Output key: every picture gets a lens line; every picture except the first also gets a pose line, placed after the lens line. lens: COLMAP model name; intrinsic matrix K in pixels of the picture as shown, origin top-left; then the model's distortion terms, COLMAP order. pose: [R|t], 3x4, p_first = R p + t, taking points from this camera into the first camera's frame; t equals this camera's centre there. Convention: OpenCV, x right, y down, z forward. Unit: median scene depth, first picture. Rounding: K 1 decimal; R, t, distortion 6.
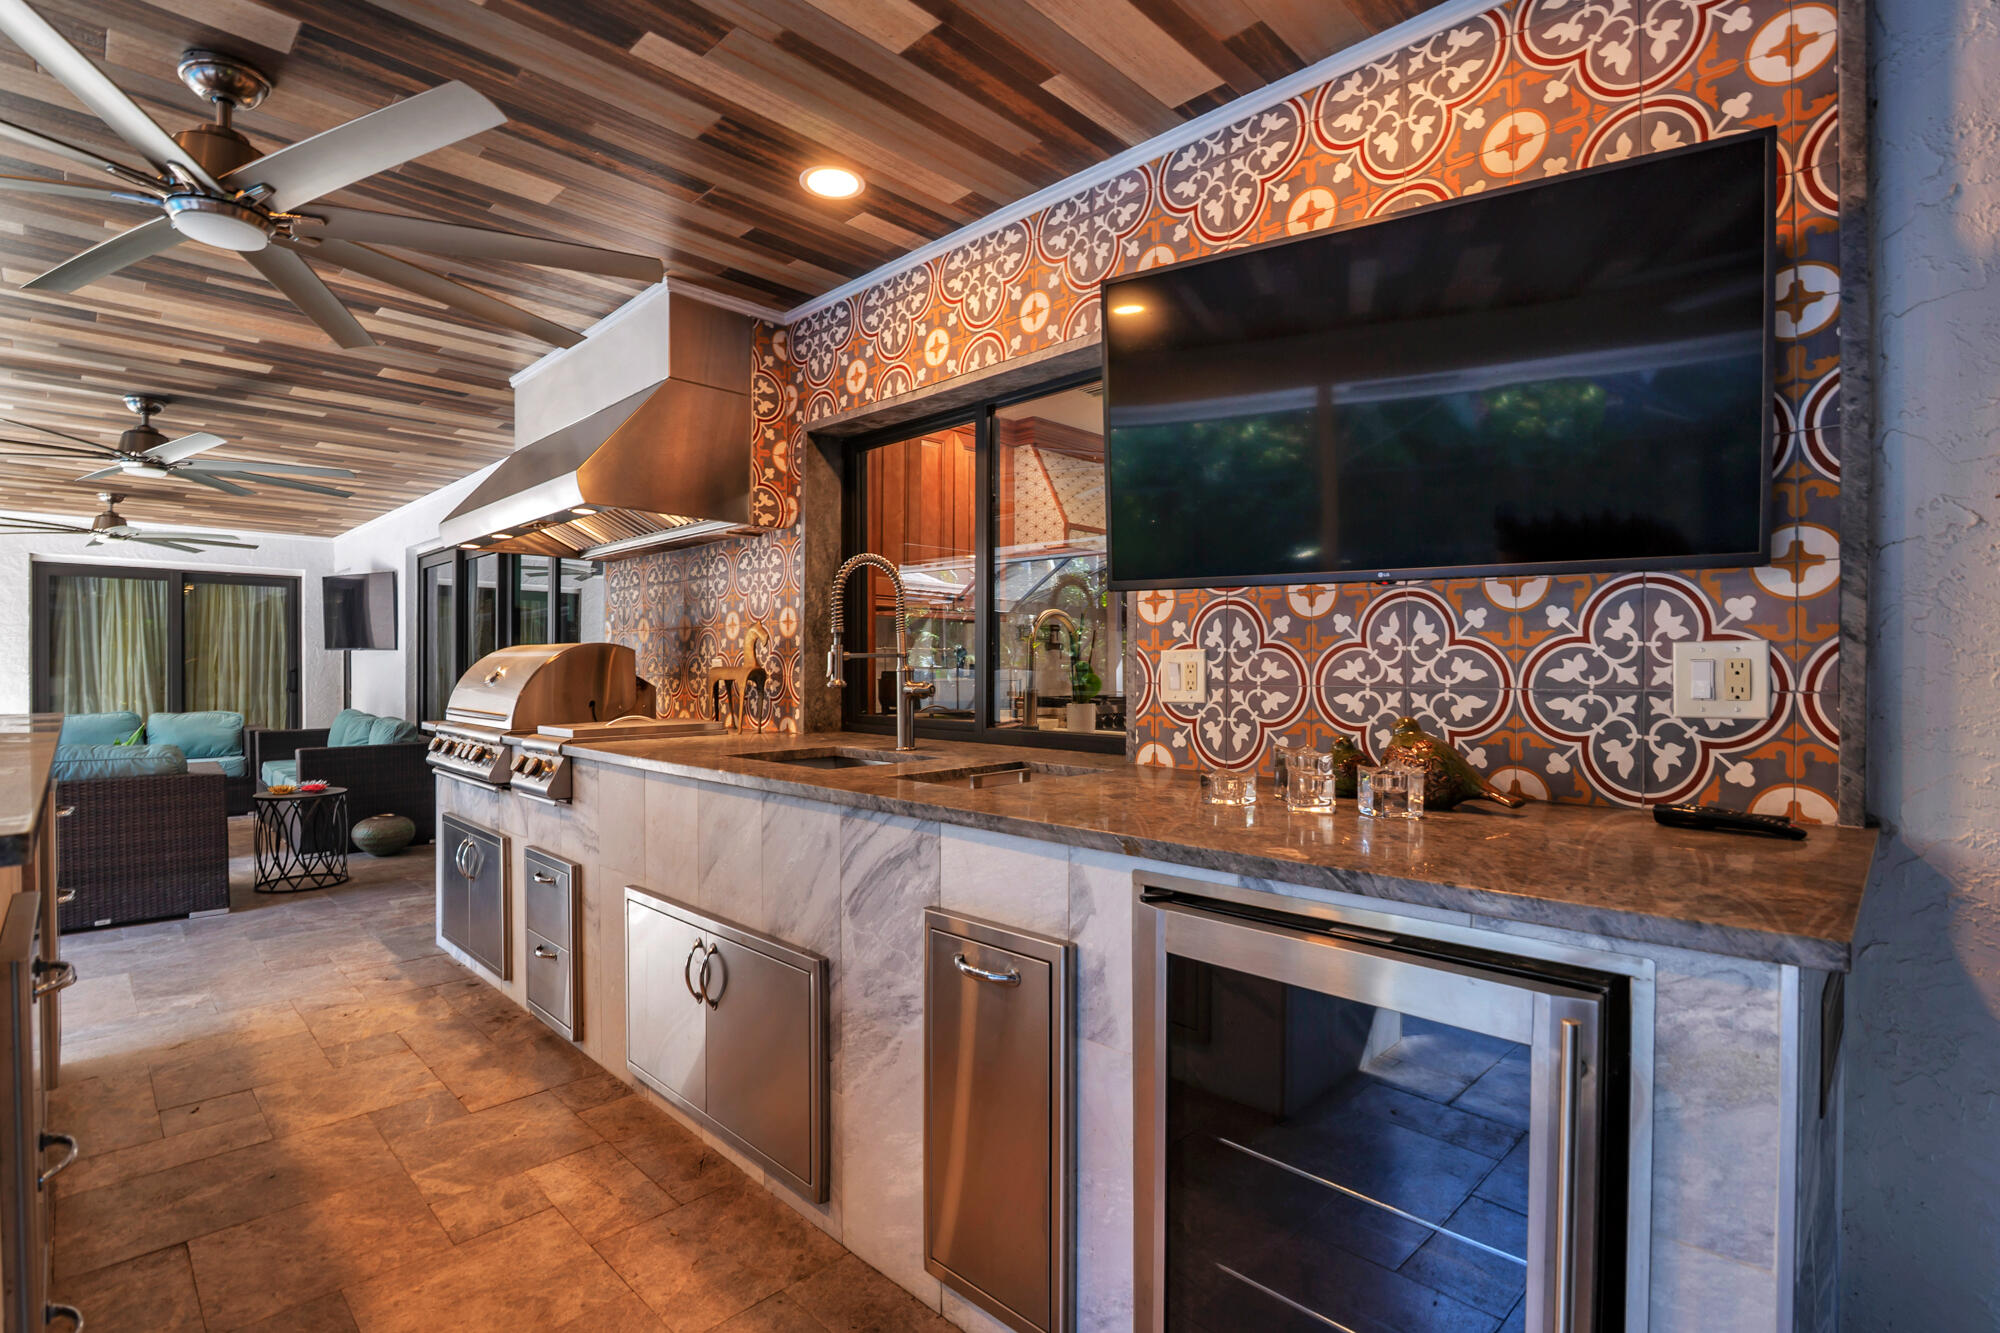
lens RADIAL K [[939.4, 0, 993.3], [0, 939.4, 680.6], [0, 0, 1]] dist [-0.018994, 0.000445]
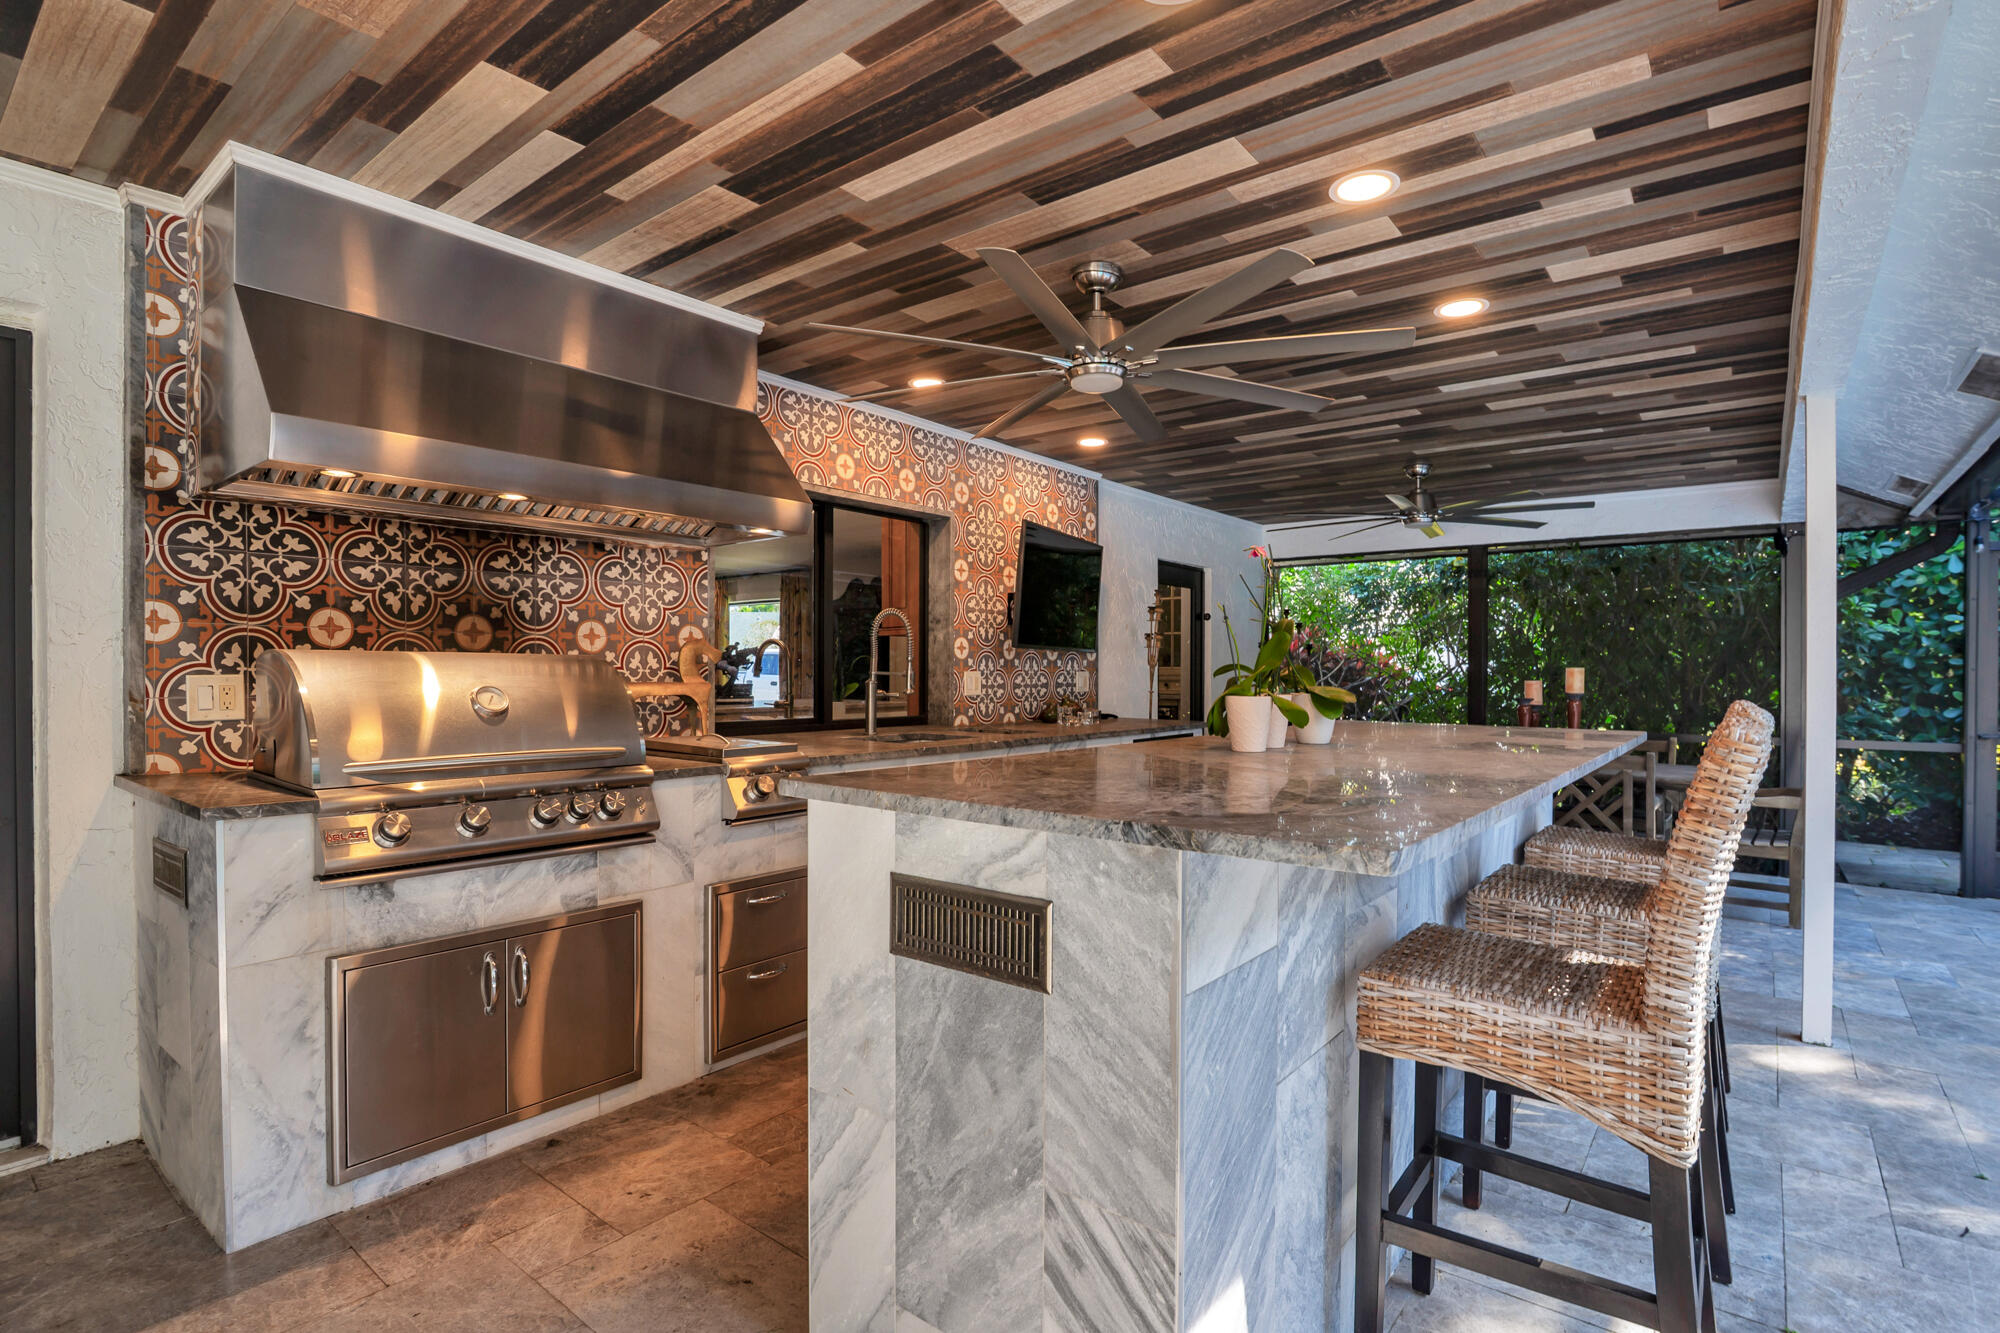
lens RADIAL K [[1015.5, 0, 990.3], [0, 1015.5, 693.7], [0, 0, 1]] dist [-0.017108, 0.000120]
pose [[-0.119540, -0.026765, 0.992469, -1.692652], [0.008011, 0.999578, 0.027922, -0.036416], [-0.992797, 0.011289, -0.119275, 0.961283]]
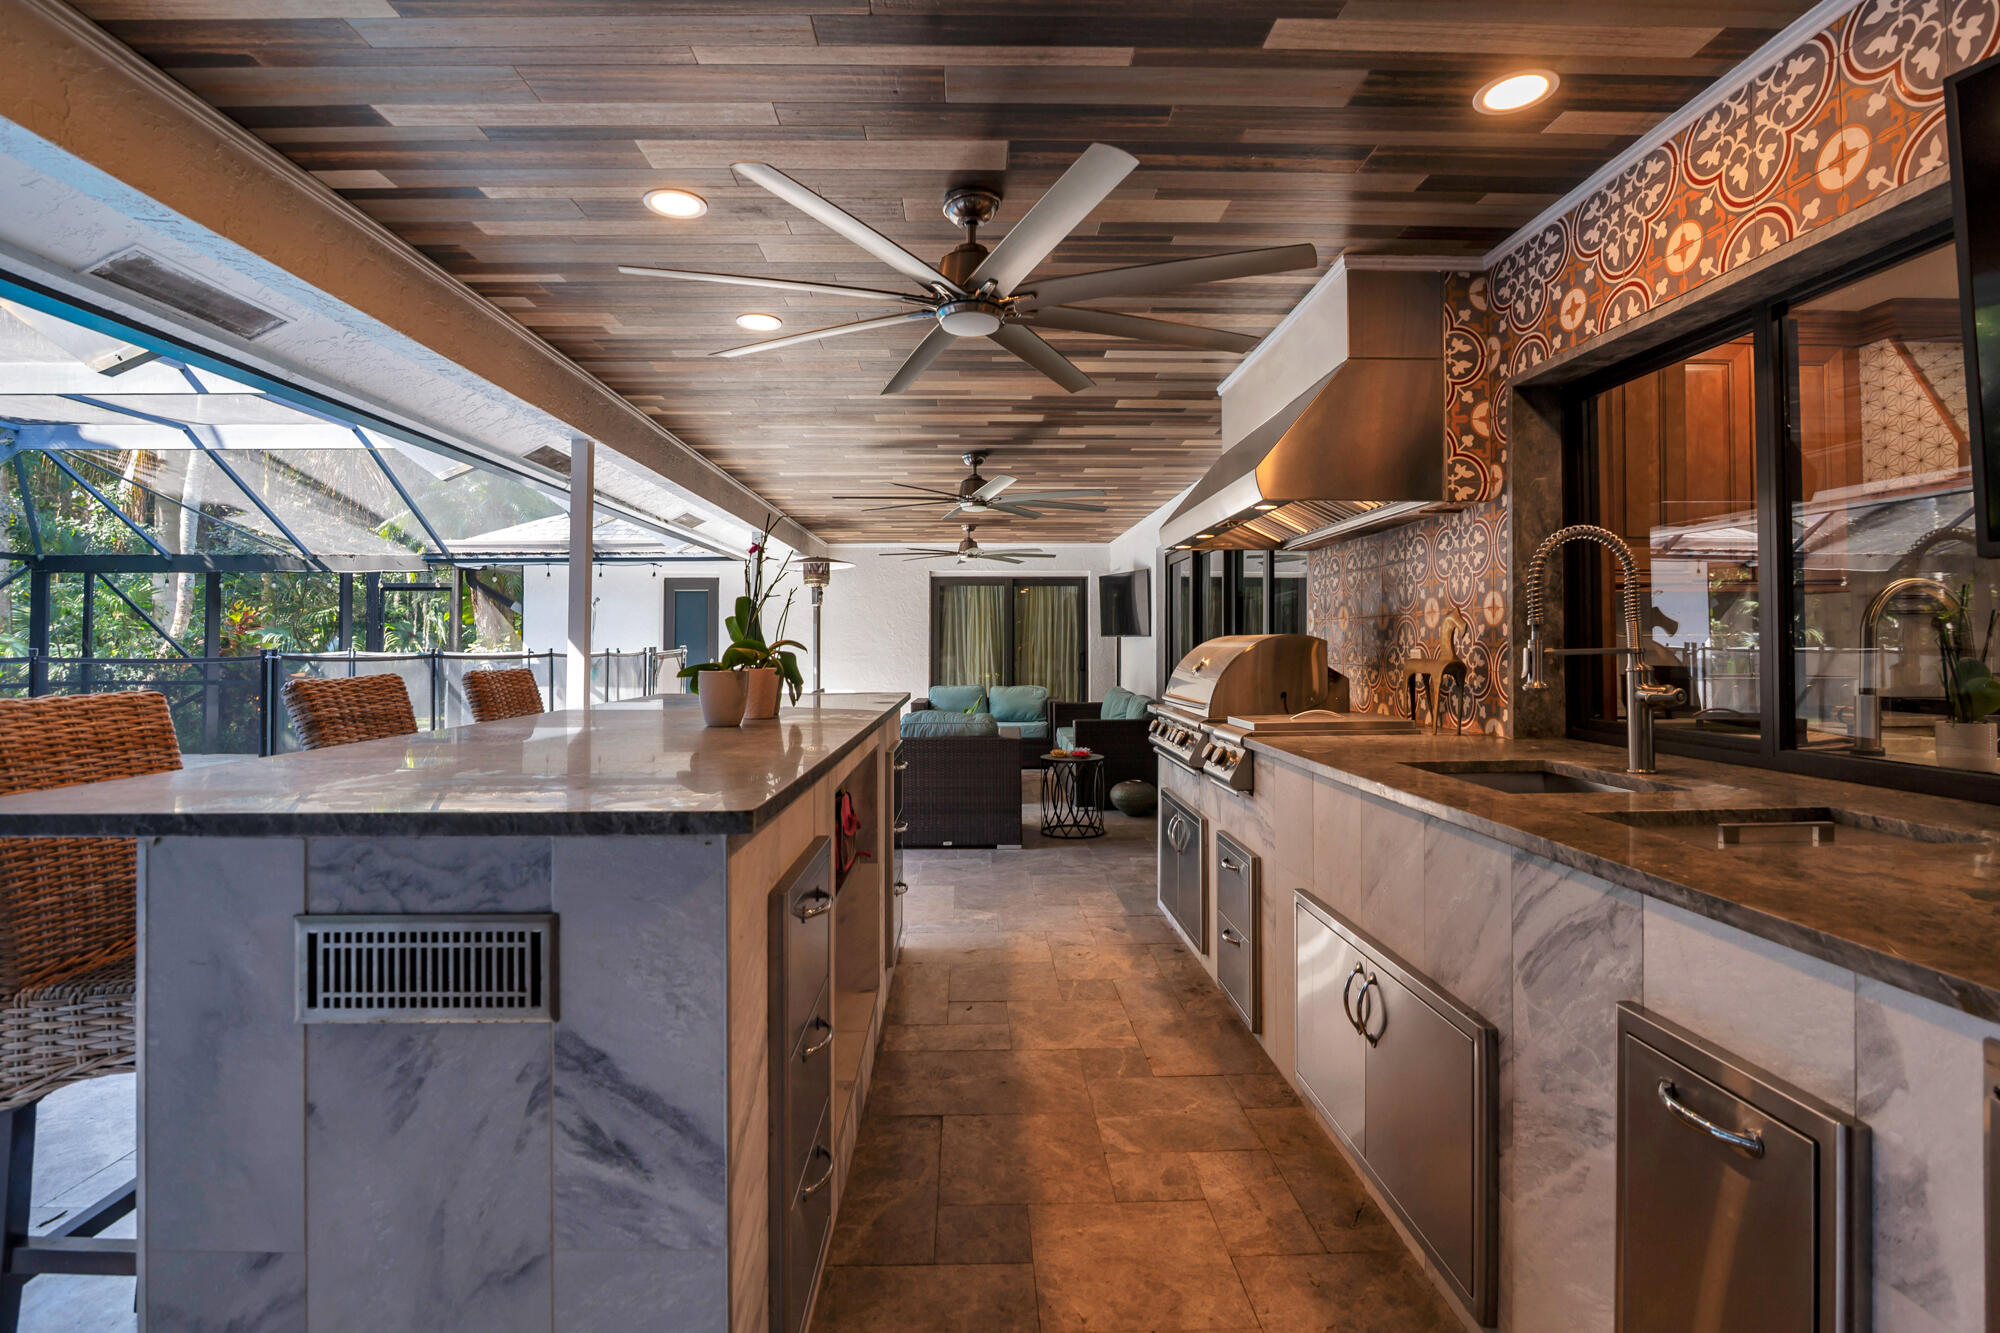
lens RADIAL K [[935.2, 0, 980.1], [0, 935.2, 632.0], [0, 0, 1]] dist [-0.017555, 0.000113]
pose [[0.716084, -0.015257, -0.697848, 0.049051], [-0.004606, 0.999636, -0.026582, -0.018532], [0.697999, 0.022249, 0.715753, 0.065782]]
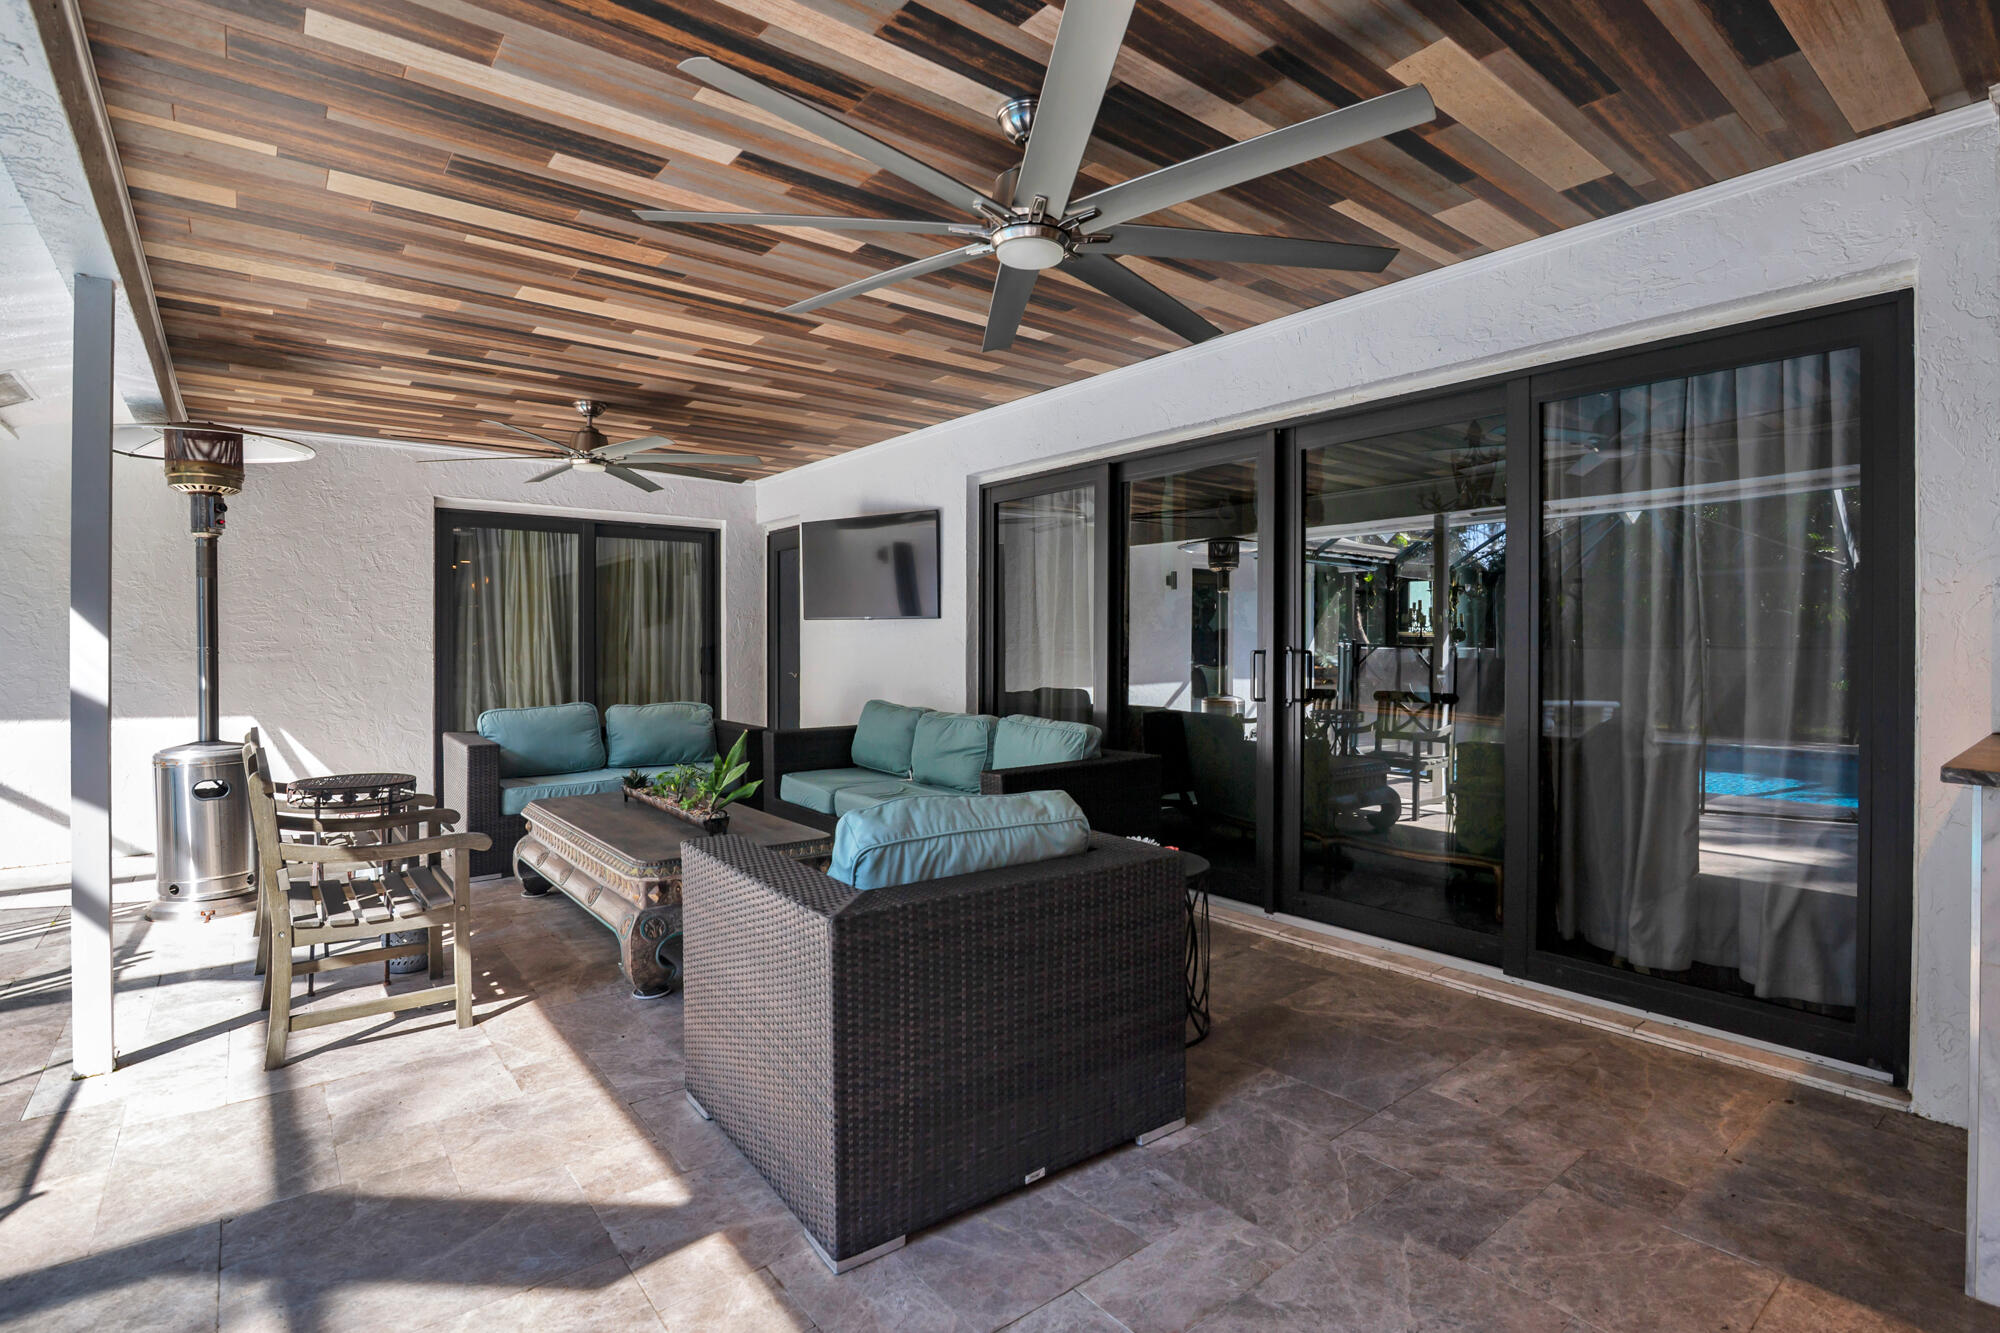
lens RADIAL K [[933.9, 0, 1027.4], [0, 933.9, 659.3], [0, 0, 1]] dist [-0.018232, 0.000135]
pose [[0.995794, -0.001702, -0.091606, -1.425446], [0.002008, 0.999993, 0.003240, -0.009861], [0.091600, -0.003410, 0.995790, 0.803842]]
